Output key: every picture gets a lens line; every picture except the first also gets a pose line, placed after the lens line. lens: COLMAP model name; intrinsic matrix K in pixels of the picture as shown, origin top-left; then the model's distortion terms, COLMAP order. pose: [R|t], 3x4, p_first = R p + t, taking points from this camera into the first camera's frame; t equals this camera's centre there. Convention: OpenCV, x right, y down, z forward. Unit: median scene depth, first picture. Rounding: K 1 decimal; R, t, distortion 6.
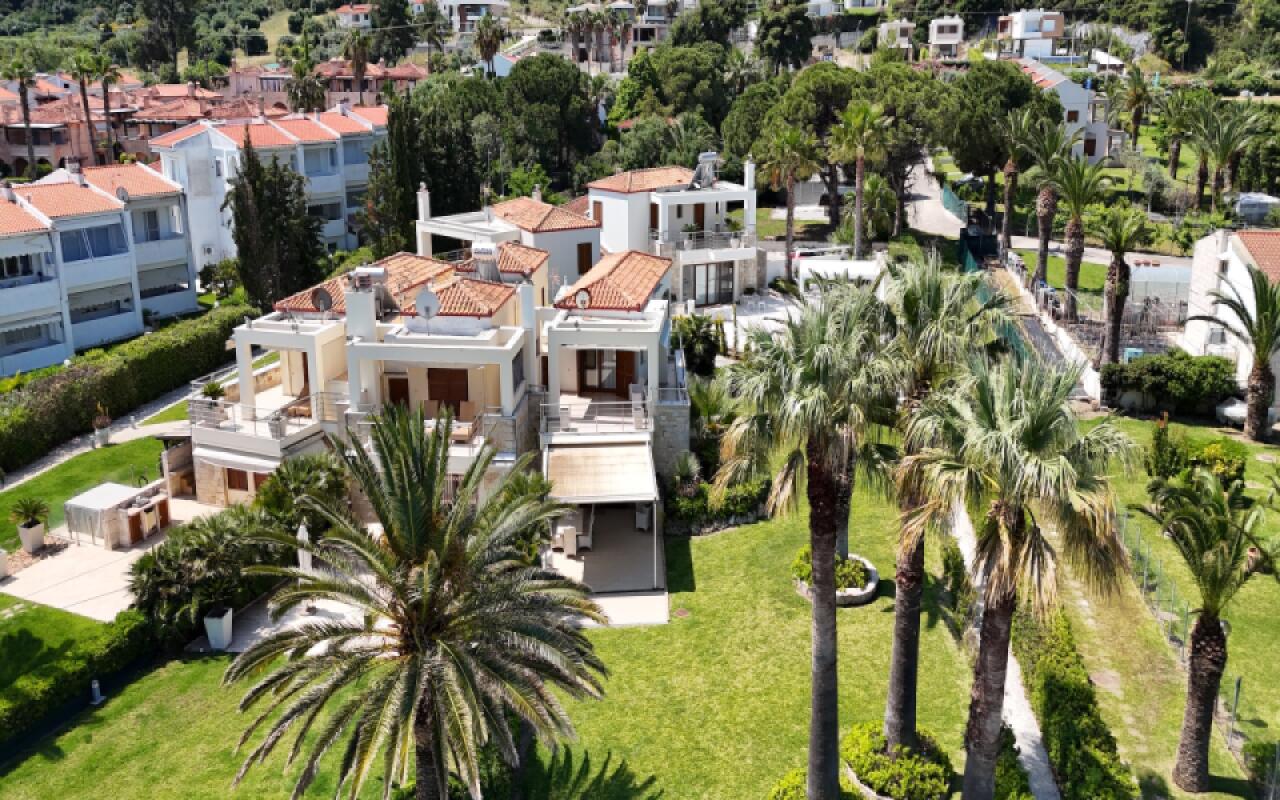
lens RADIAL K [[1084.1, 0, 640.0], [0, 1084.1, 400.0], [0, 0, 1]] dist [0.002566, -0.006312]
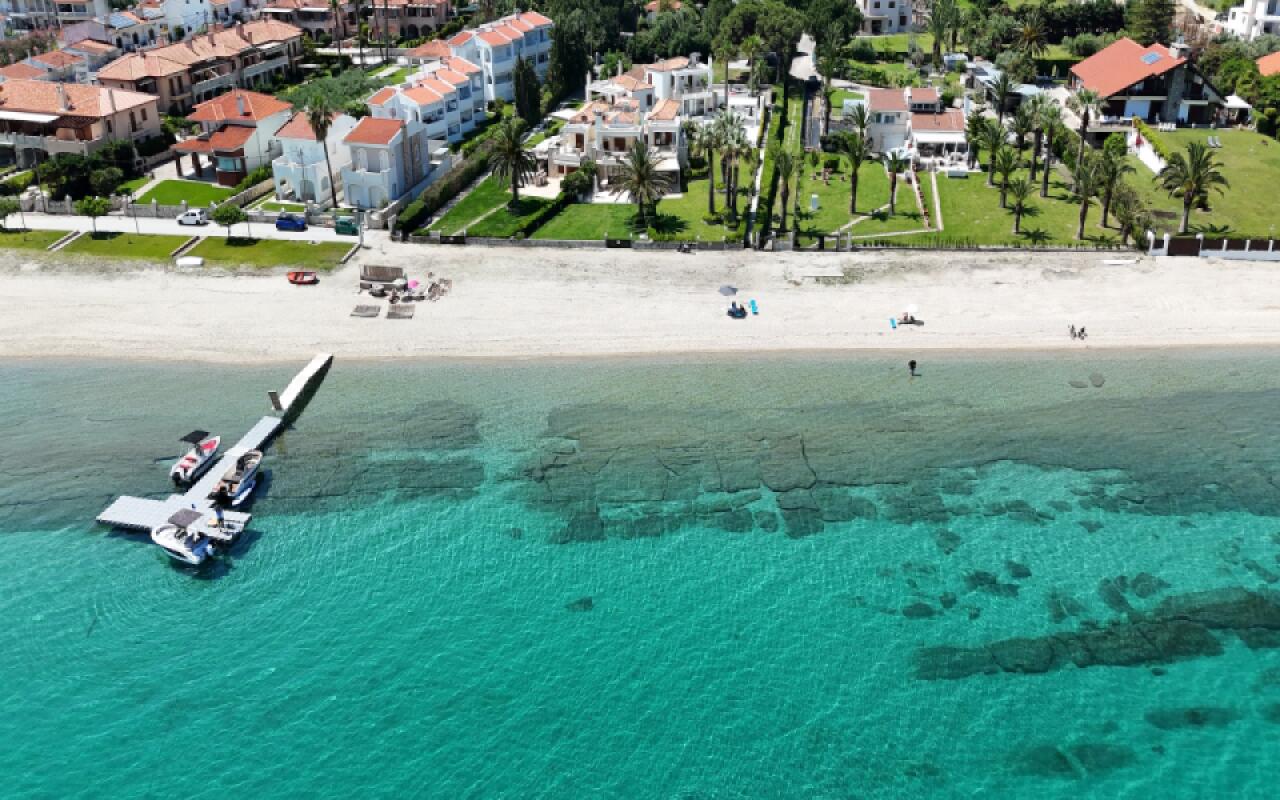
lens RADIAL K [[1084.1, 0, 640.0], [0, 1084.1, 400.0], [0, 0, 1]] dist [0.002566, -0.006312]
pose [[0.999915, -0.012880, 0.002018, -0.090542], [0.012296, 0.983139, 0.182449, 0.119683], [-0.004334, -0.182408, 0.983213, -1.892907]]
